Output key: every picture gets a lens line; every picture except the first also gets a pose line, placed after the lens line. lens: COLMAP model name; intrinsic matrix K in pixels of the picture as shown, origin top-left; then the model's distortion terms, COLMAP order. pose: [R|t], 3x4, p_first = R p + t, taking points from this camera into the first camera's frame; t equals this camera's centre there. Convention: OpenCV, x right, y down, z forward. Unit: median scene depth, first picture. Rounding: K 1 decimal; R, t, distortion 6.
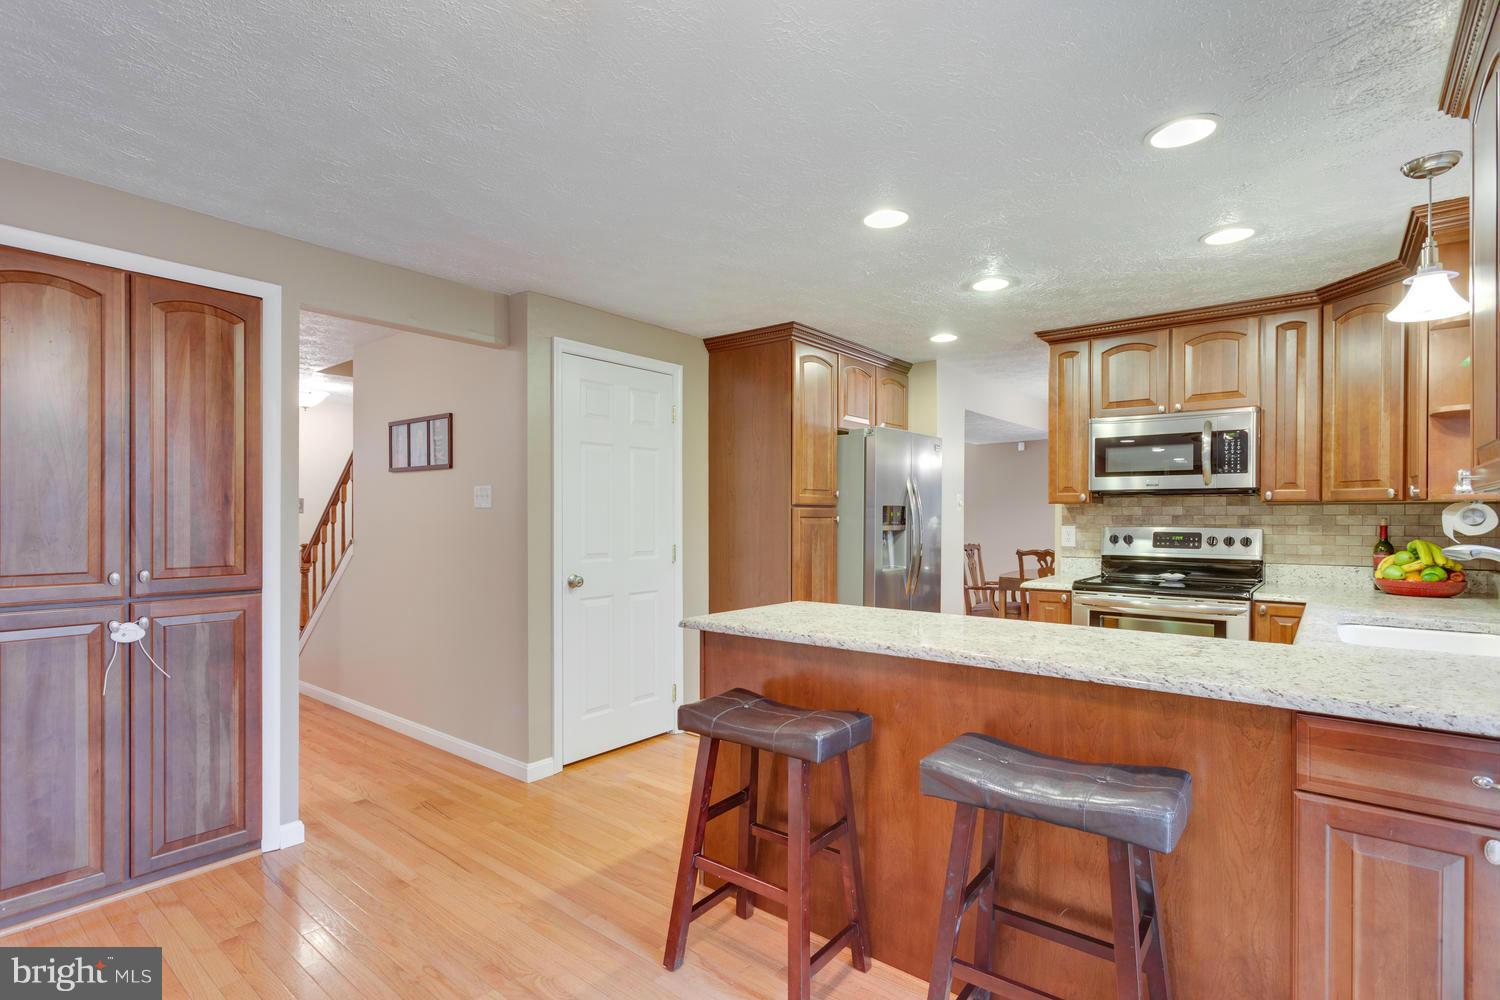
lens RADIAL K [[719.3, 0, 743.9], [0, 719.3, 513.2], [0, 0, 1]] dist [0.000276, -0.000116]
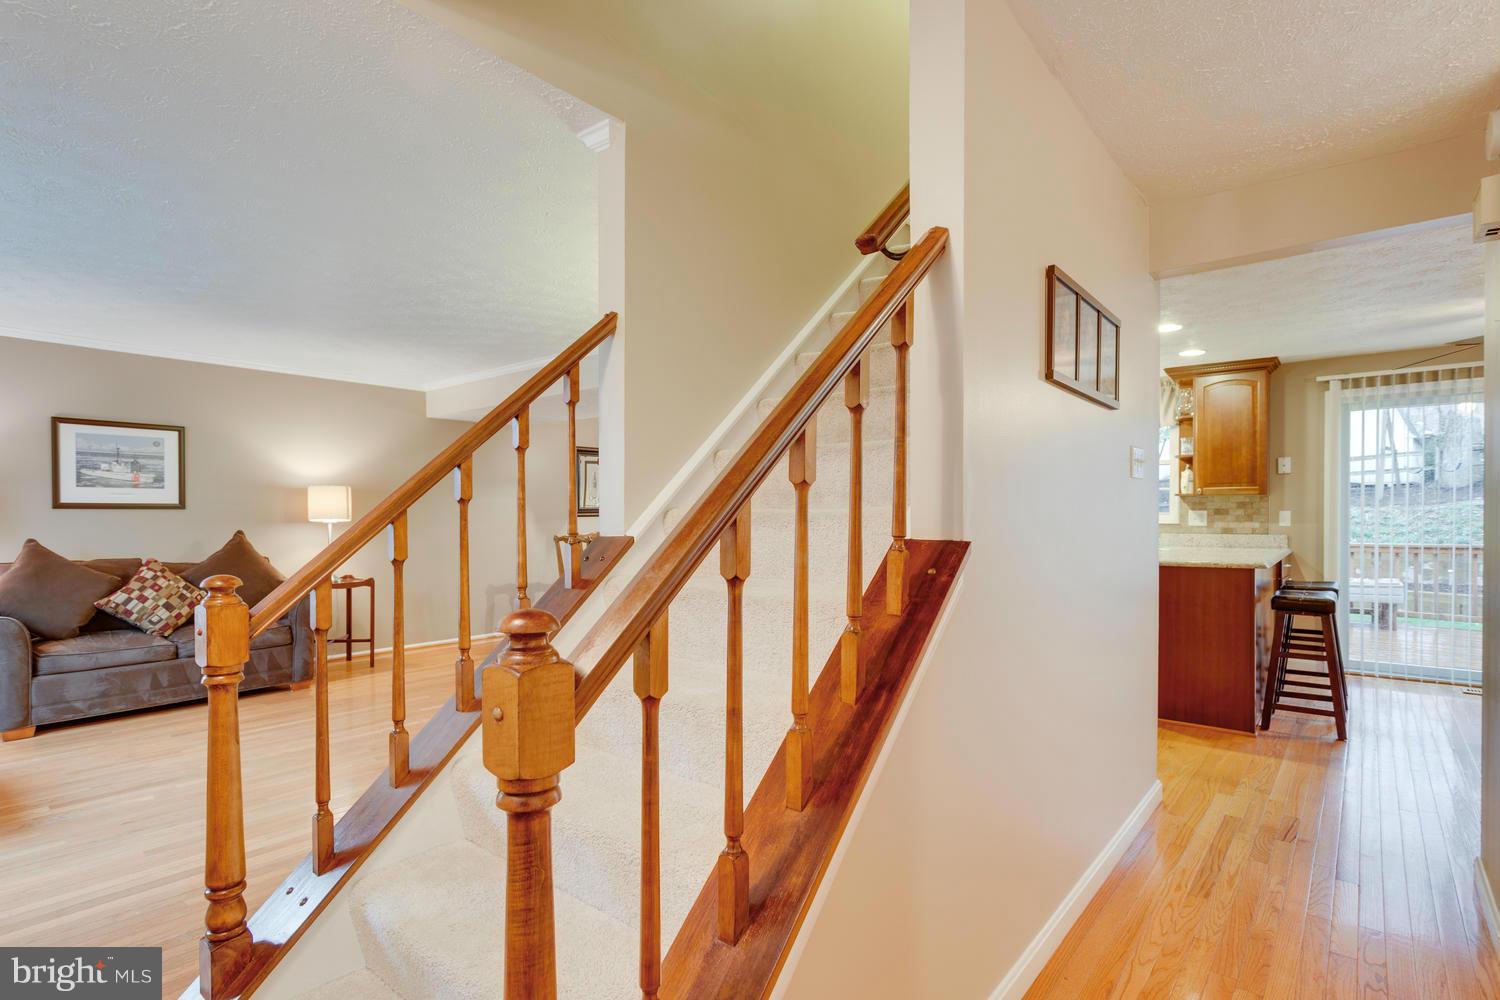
lens RADIAL K [[732.2, 0, 763.0], [0, 732.2, 524.1], [0, 0, 1]] dist [-0.001511, -0.000632]
pose [[0.011721, -0.012922, 0.999848, -1.048261], [0.000525, 0.999916, 0.012917, 0.026967], [-0.999931, 0.000373, 0.011726, 1.300305]]
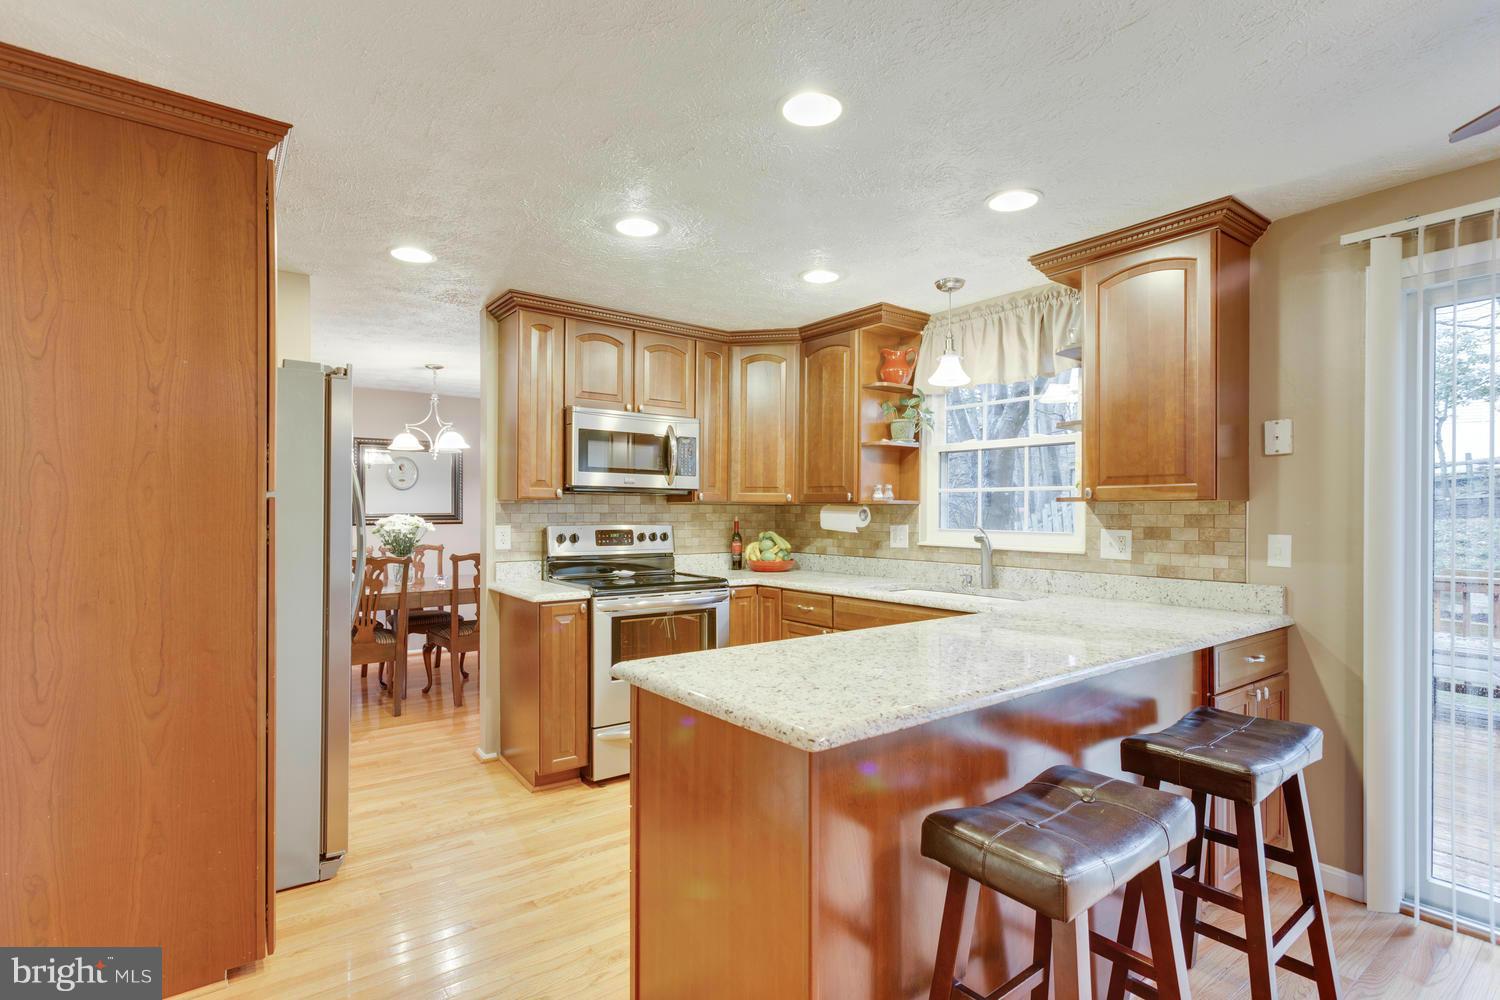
lens RADIAL K [[719.3, 0, 743.9], [0, 719.3, 513.2], [0, 0, 1]] dist [0.000276, -0.000116]
pose [[0.257609, 0.001245, 0.966249, -0.357051], [-0.004132, 0.999991, -0.000187, 0.002456], [-0.966241, -0.003945, 0.257612, 0.590215]]
